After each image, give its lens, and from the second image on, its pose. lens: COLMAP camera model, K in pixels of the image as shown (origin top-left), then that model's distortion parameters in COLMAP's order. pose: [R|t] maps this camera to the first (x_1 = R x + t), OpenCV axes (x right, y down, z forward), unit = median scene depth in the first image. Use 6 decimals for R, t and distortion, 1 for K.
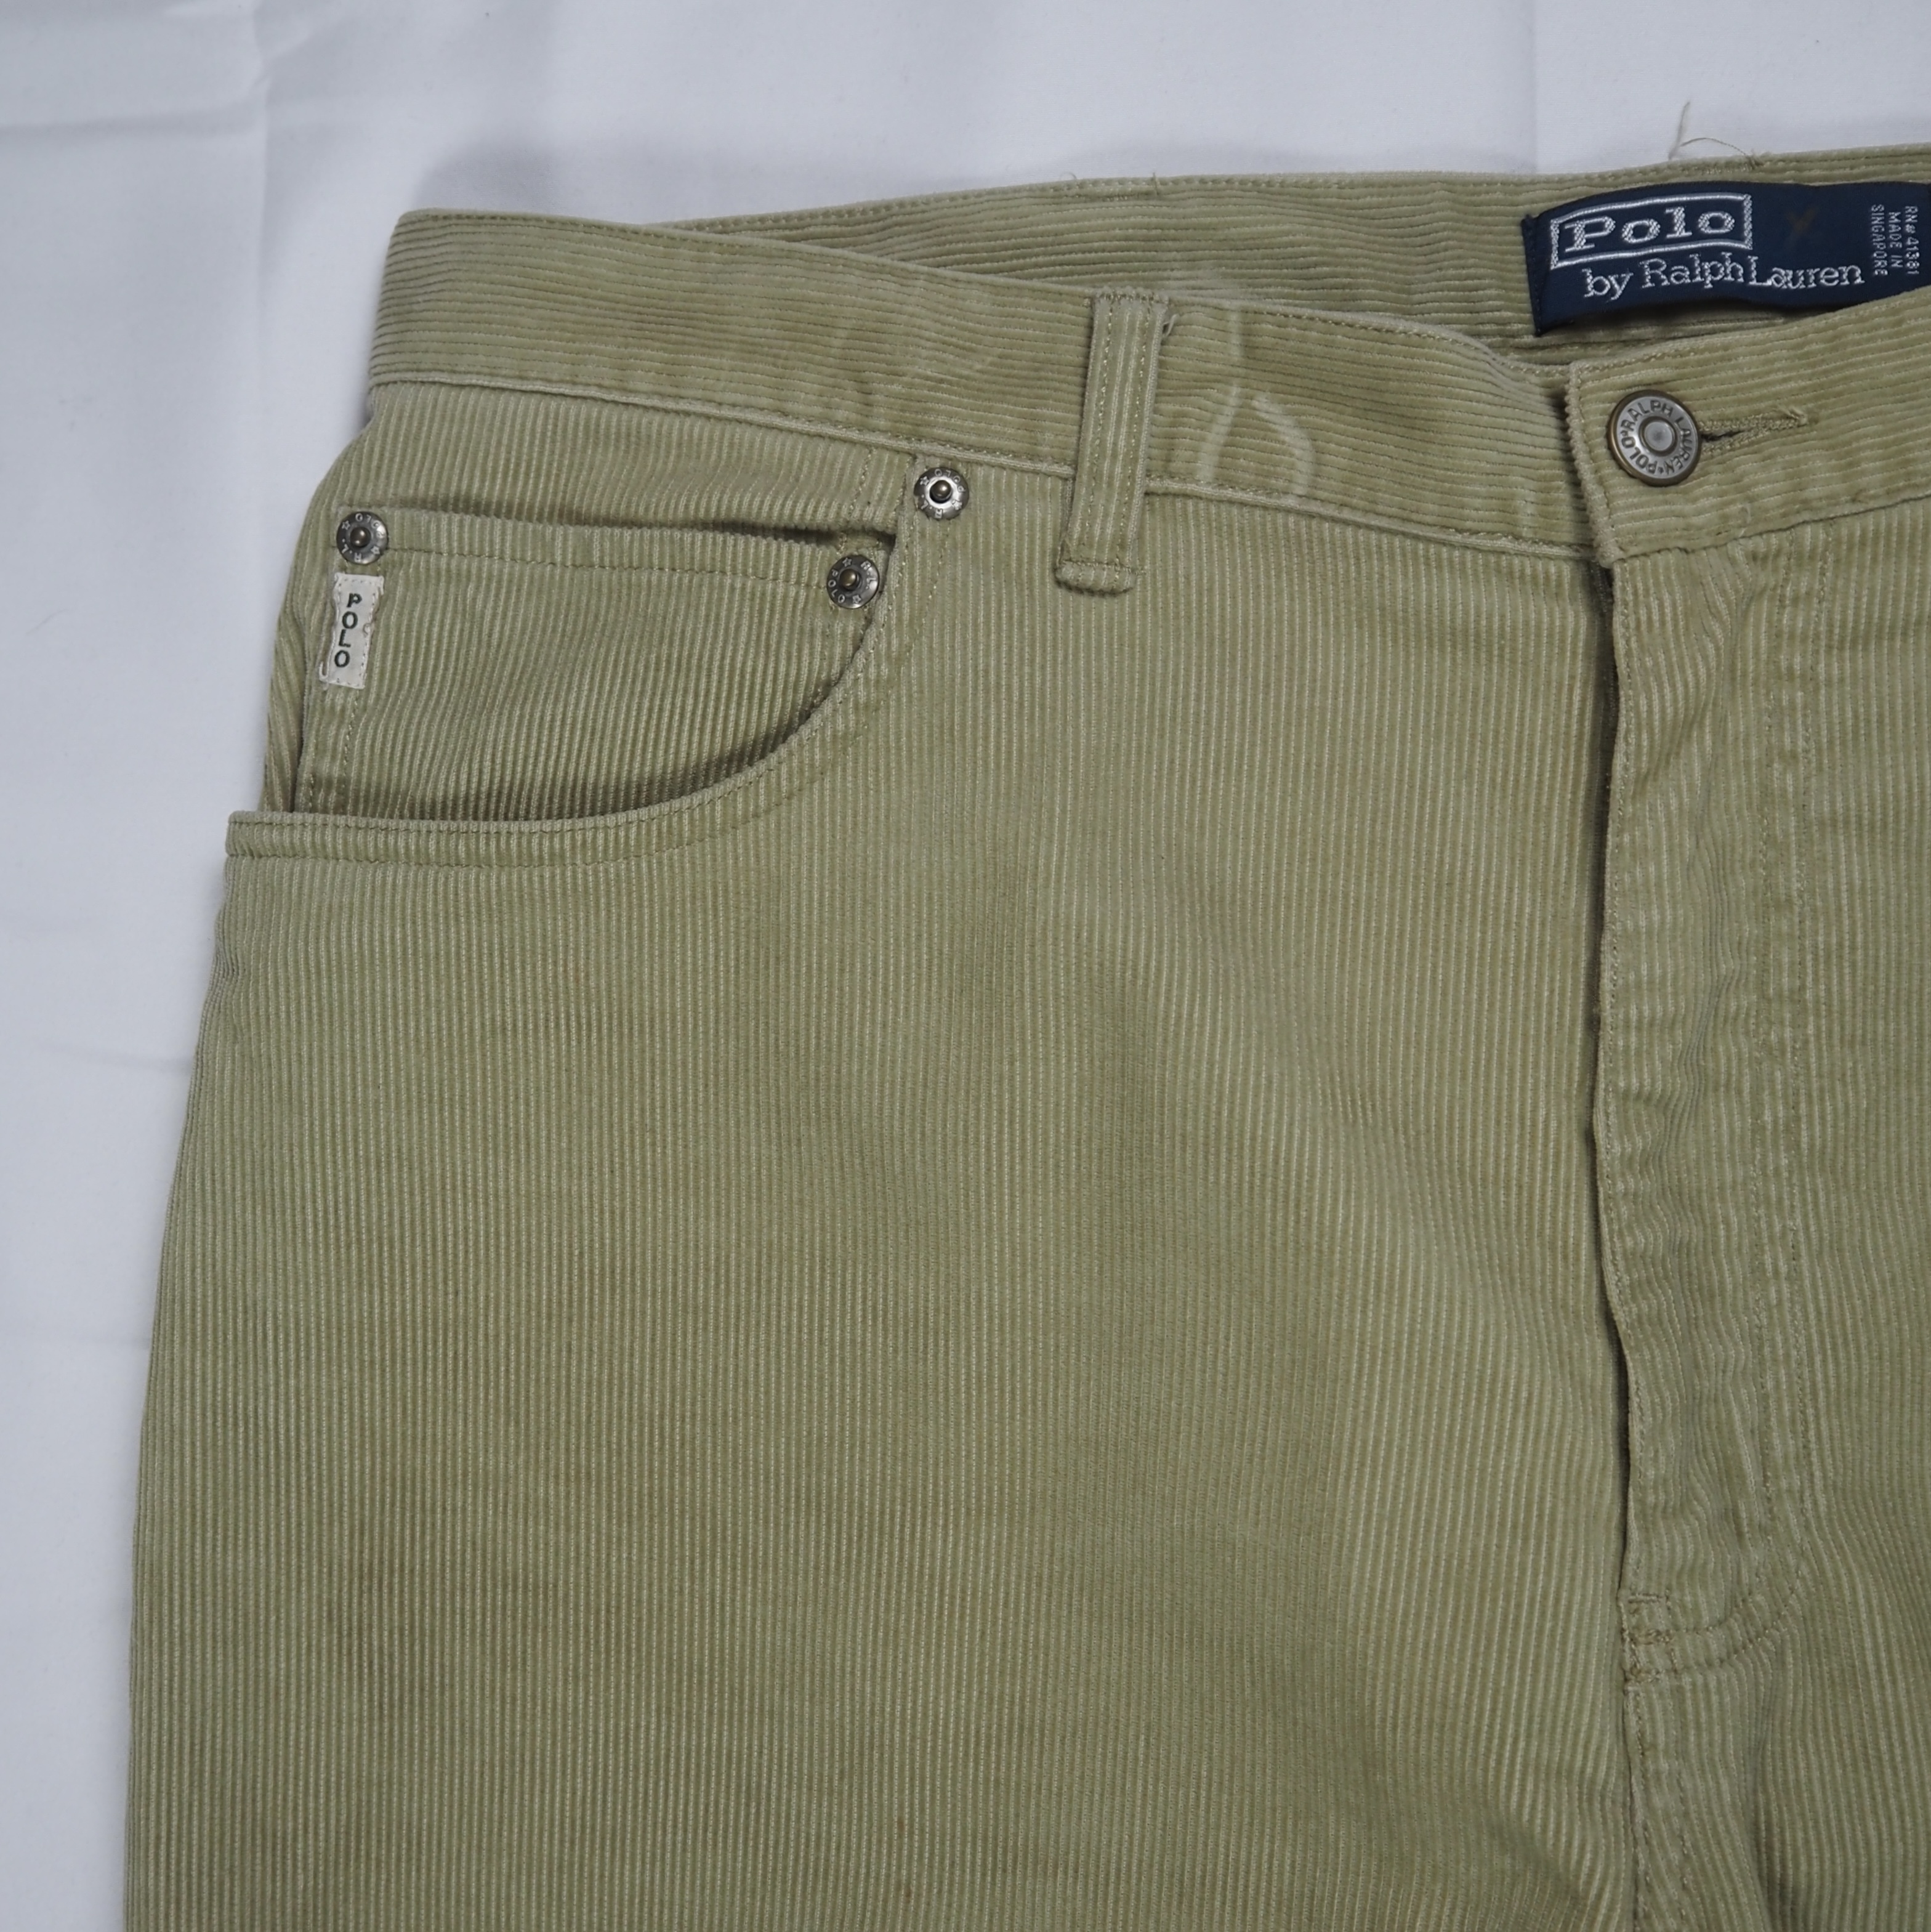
lens RADIAL K [[2545.9, 0, 745.0], [0, 2545.9, 964.7], [0, 0, 1]] dist [-0.037909, 0.038274]
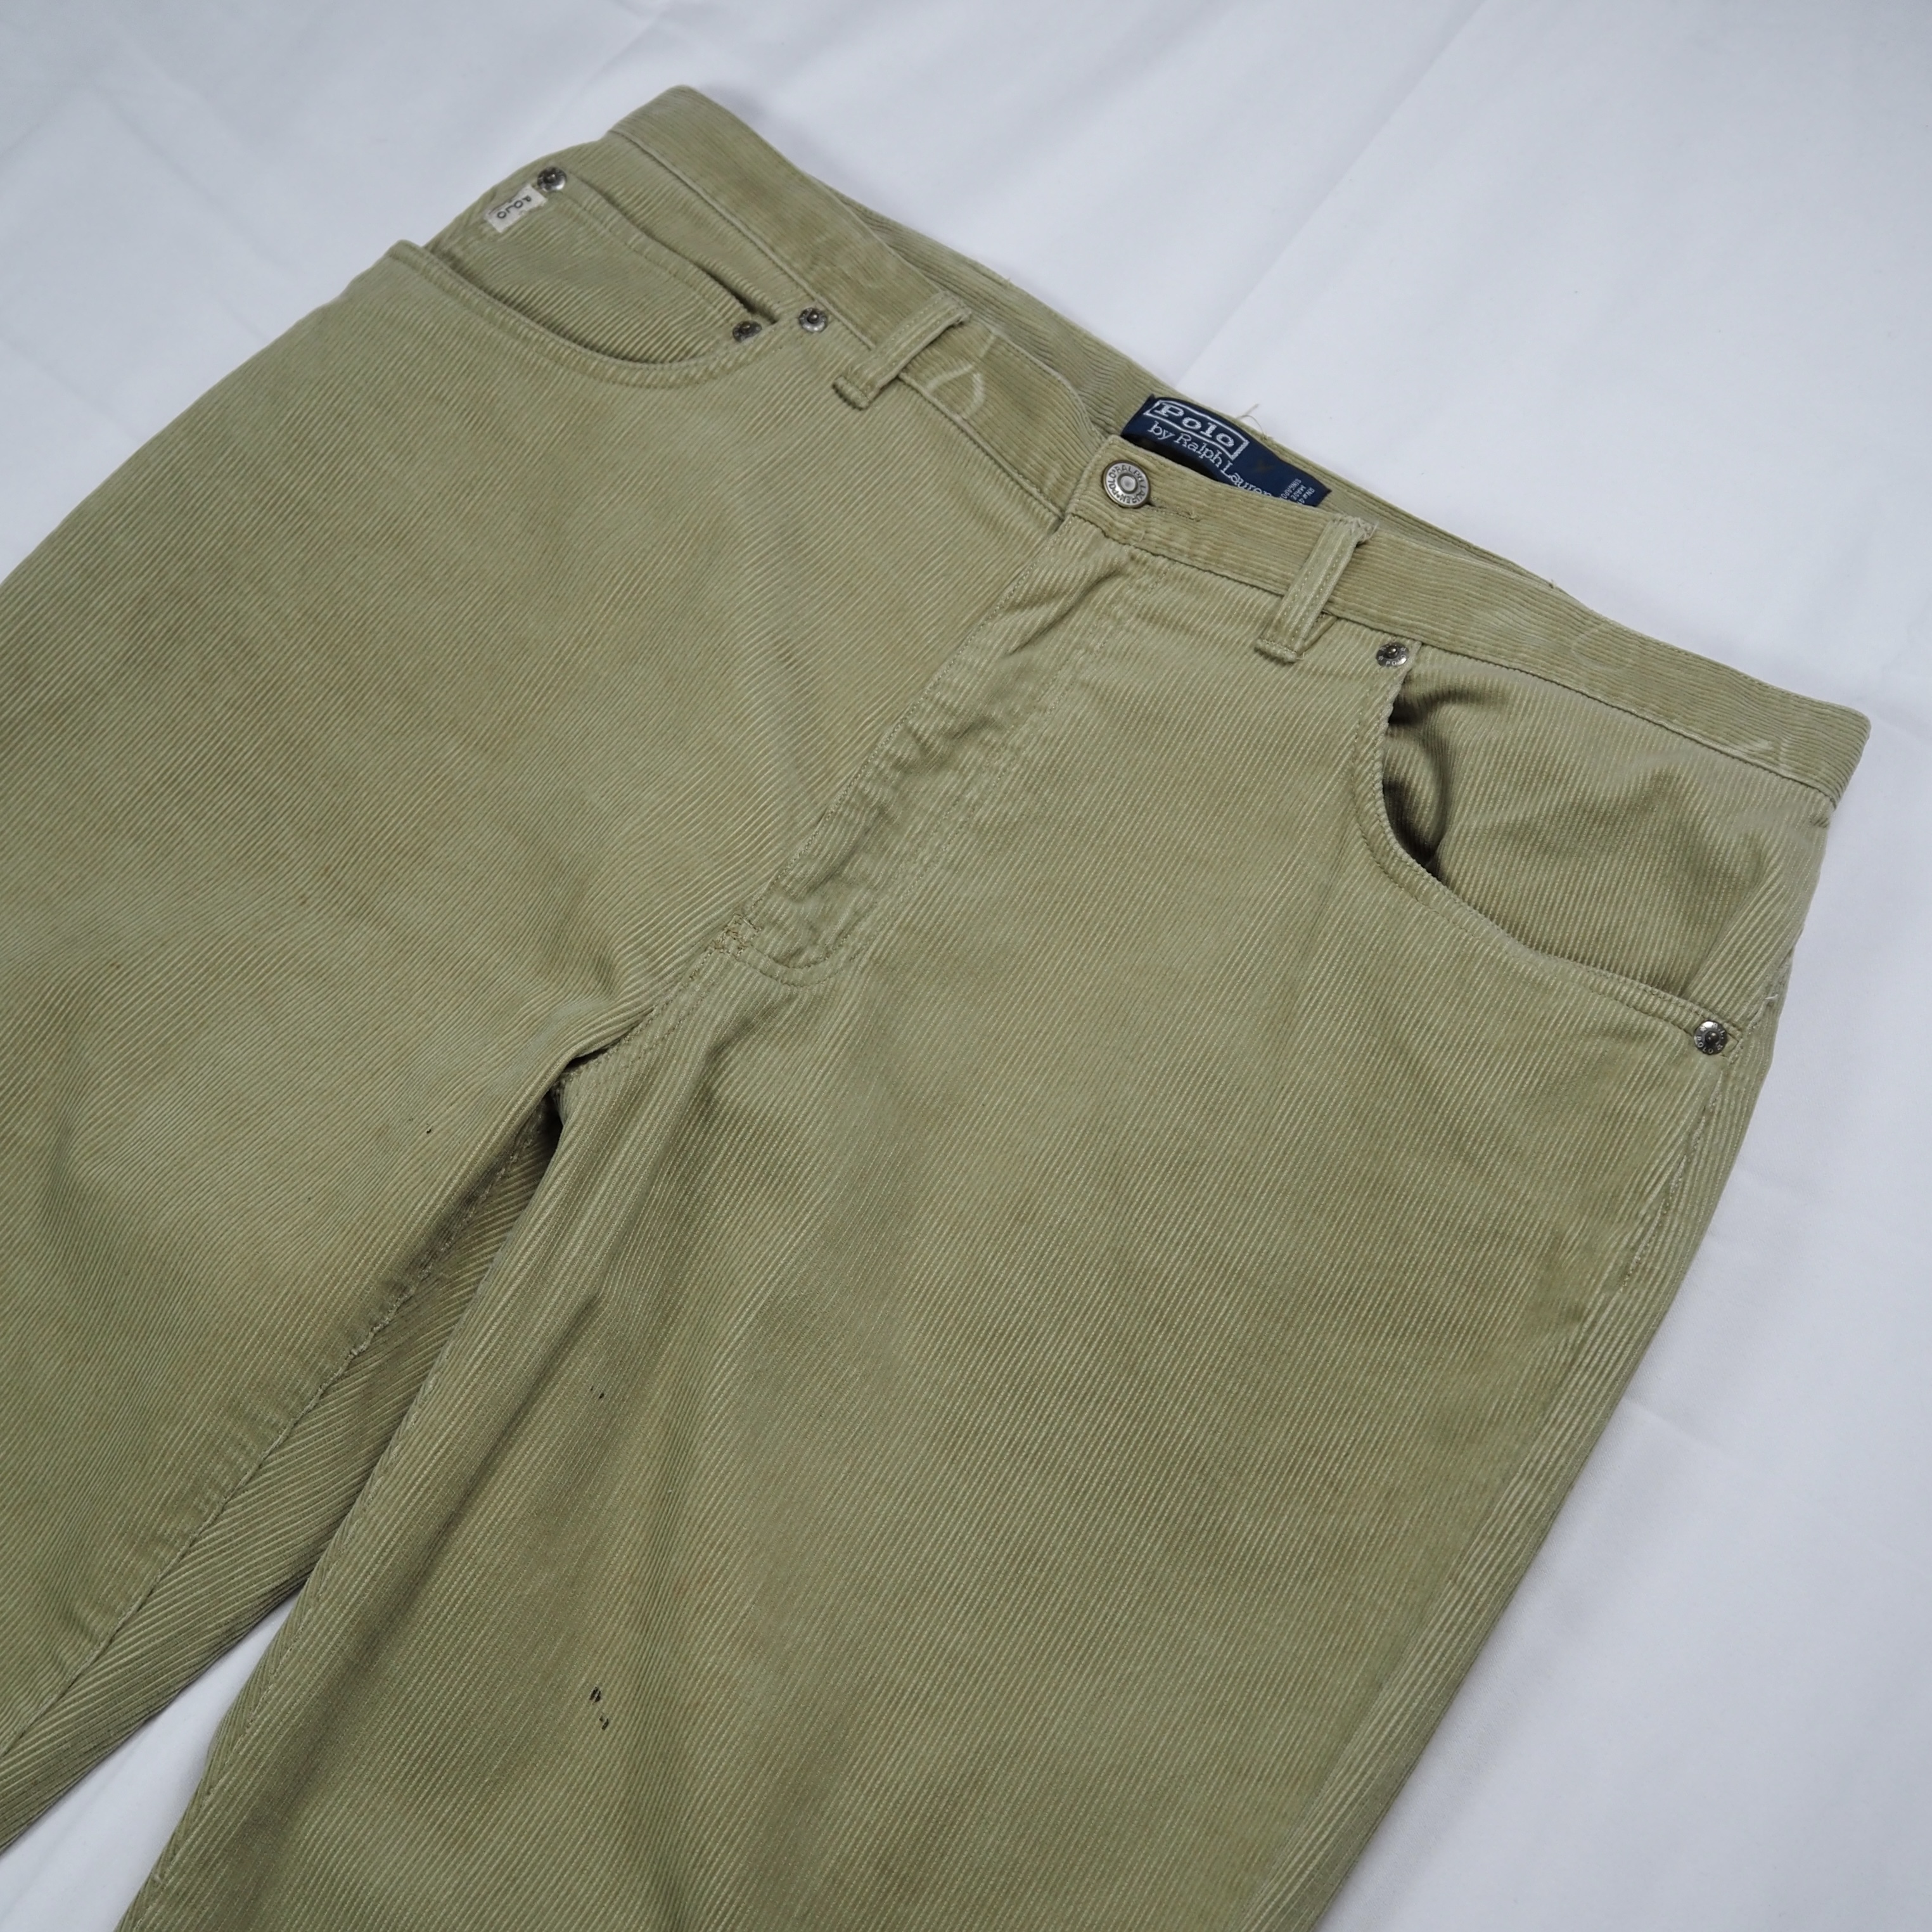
lens RADIAL K [[2546.2, 0, 943.8], [0, 2546.2, 964.4], [0, 0, 1]] dist [-0.037909, 0.038274]
pose [[0.804733, 0.590385, -0.062056, 0.536450], [-0.581825, 0.763649, -0.279856, 0.625949], [-0.117834, 0.261315, 0.958034, -0.655446]]
